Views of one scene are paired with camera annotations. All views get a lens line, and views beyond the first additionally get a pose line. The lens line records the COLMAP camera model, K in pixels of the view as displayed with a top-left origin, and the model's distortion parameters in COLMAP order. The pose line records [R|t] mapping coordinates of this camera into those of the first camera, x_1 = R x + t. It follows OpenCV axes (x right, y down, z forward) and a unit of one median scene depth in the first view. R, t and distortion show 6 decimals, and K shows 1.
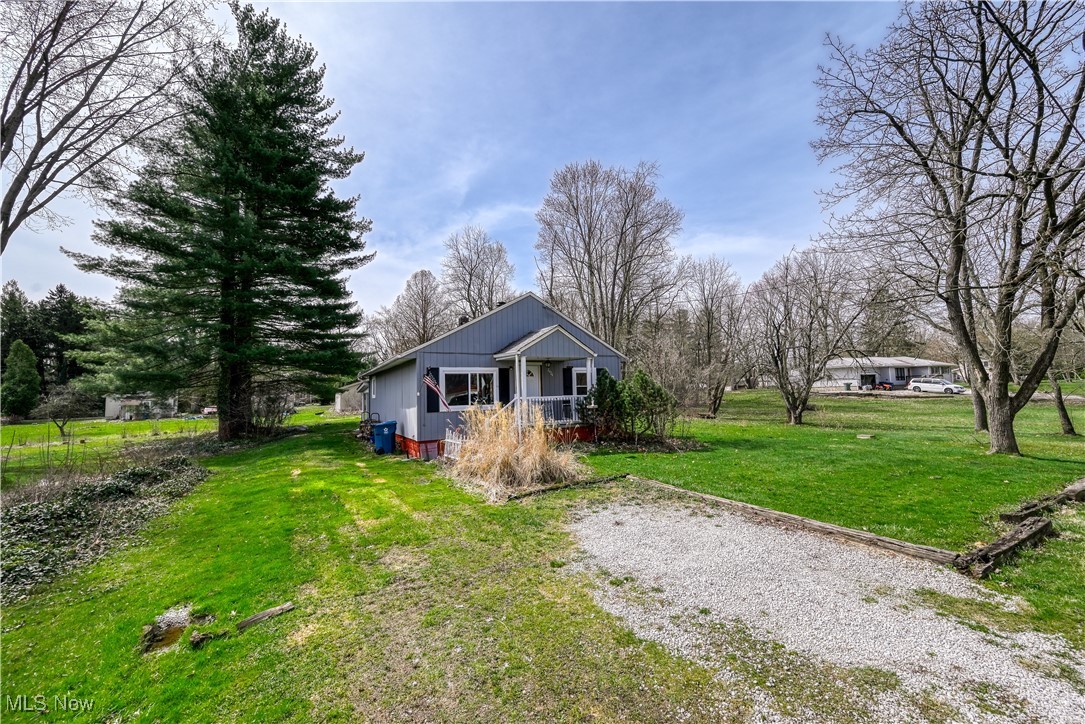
lens RADIAL K [[429.2, 0, 540.6], [0, 429.2, 364.5], [0, 0, 1]] dist [-0.000618, 0.000171]
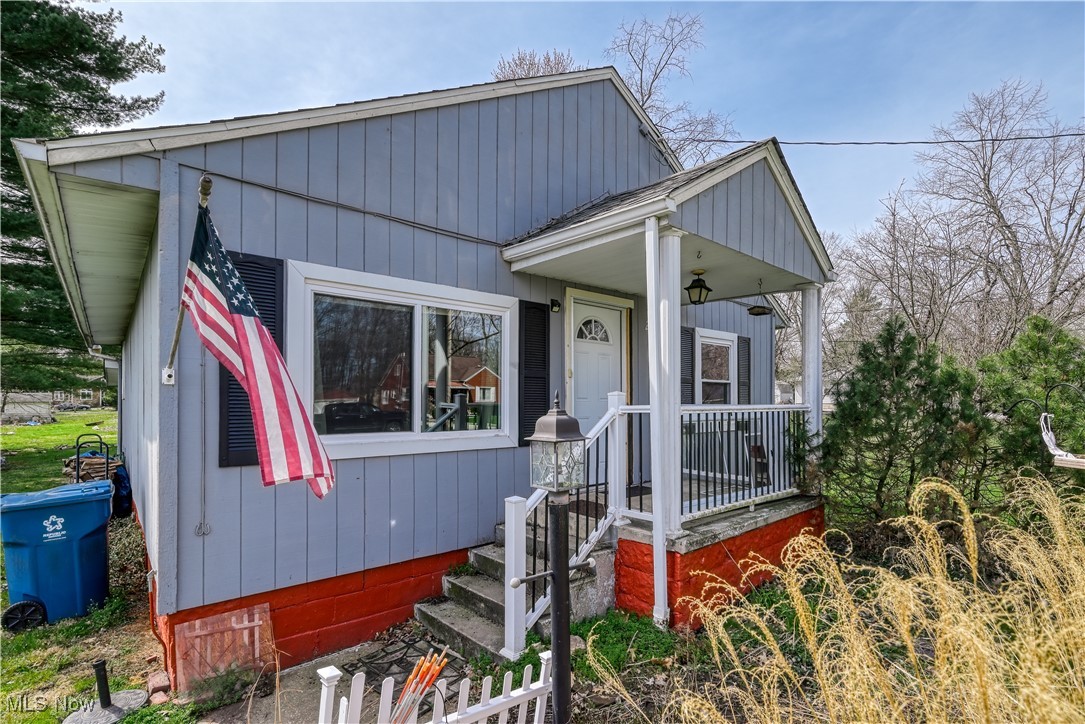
lens RADIAL K [[513.3, 0, 547.2], [0, 513.3, 399.8], [0, 0, 1]] dist [0.001373, 0.000135]
pose [[0.977264, 0.032678, 0.209494, -0.097743], [-0.045965, 0.997207, 0.058872, 0.034882], [-0.206985, -0.067163, 0.976036, 0.438527]]
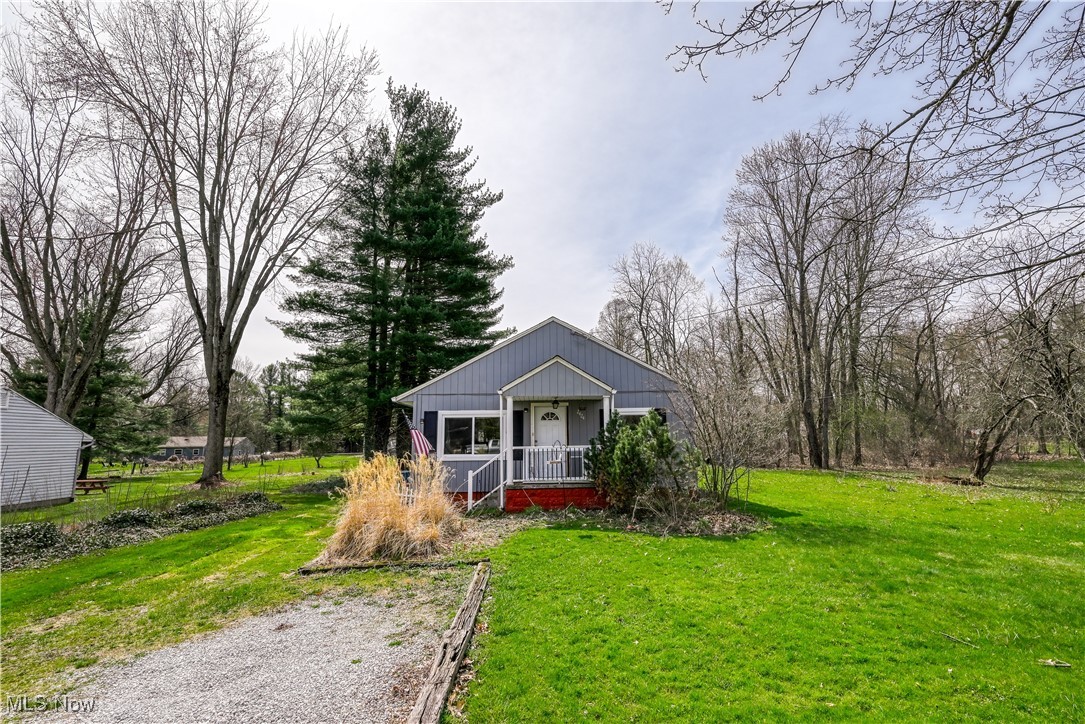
lens RADIAL K [[488.6, 0, 548.1], [0, 488.6, 366.5], [0, 0, 1]] dist [-0.002405, 0.000117]
pose [[0.882406, -0.051485, -0.467663, 0.278493], [0.018020, 0.996964, -0.075755, -0.002609], [0.470143, 0.058419, 0.880655, 0.122929]]
